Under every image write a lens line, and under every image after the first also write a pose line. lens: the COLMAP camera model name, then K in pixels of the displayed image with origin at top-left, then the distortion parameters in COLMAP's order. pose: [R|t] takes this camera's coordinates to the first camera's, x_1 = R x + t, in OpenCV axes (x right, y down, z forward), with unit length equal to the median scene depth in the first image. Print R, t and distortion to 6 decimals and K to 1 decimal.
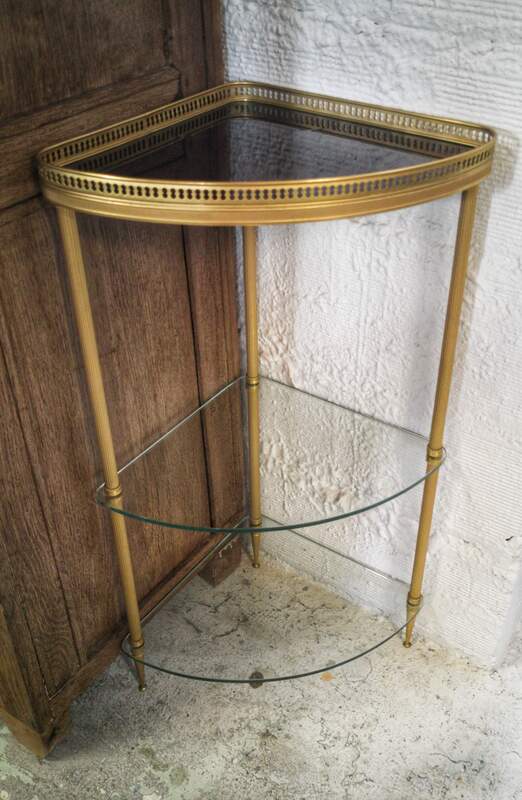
lens RADIAL K [[824.3, 0, 281.7], [0, 824.3, 396.1], [0, 0, 1]] dist [0.055720, 0.000000]
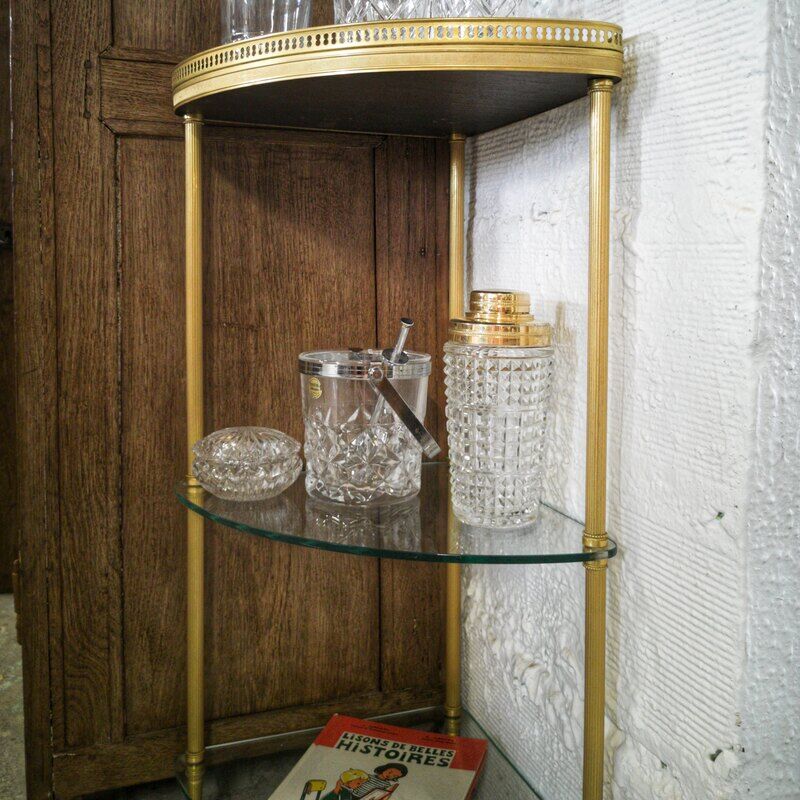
lens RADIAL K [[829.7, 0, 398.6], [0, 829.7, 300.0], [0, 0, 1]] dist [0.021287, 0.000000]
pose [[0.807268, 0.027968, -0.589522, 0.464951], [-0.349652, 0.827370, -0.439548, 0.263462], [0.475460, 0.560961, 0.677688, 0.423674]]
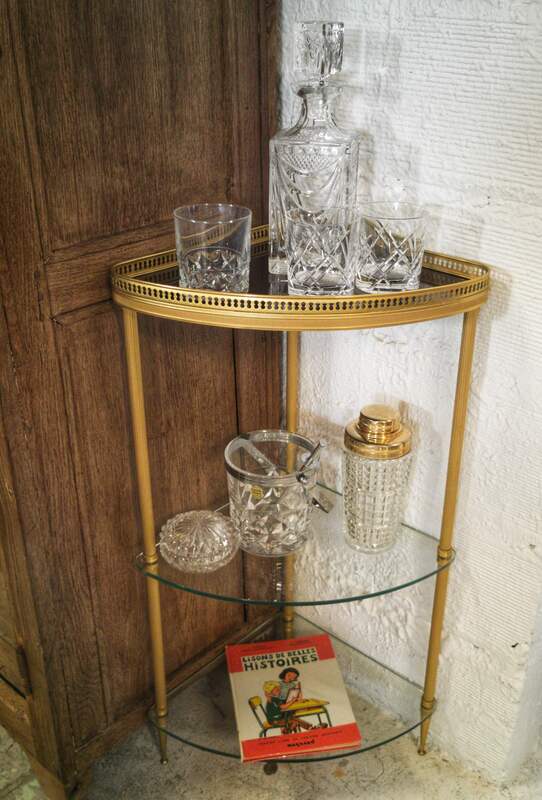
lens RADIAL K [[831.0, 0, 276.2], [0, 831.0, 400.3], [0, 0, 1]] dist [0.058961, 0.000000]
pose [[0.989639, 0.069476, -0.125649, 0.097355], [-0.088450, 0.984359, -0.152360, 0.061216], [0.113098, 0.161895, 0.980305, -0.139311]]
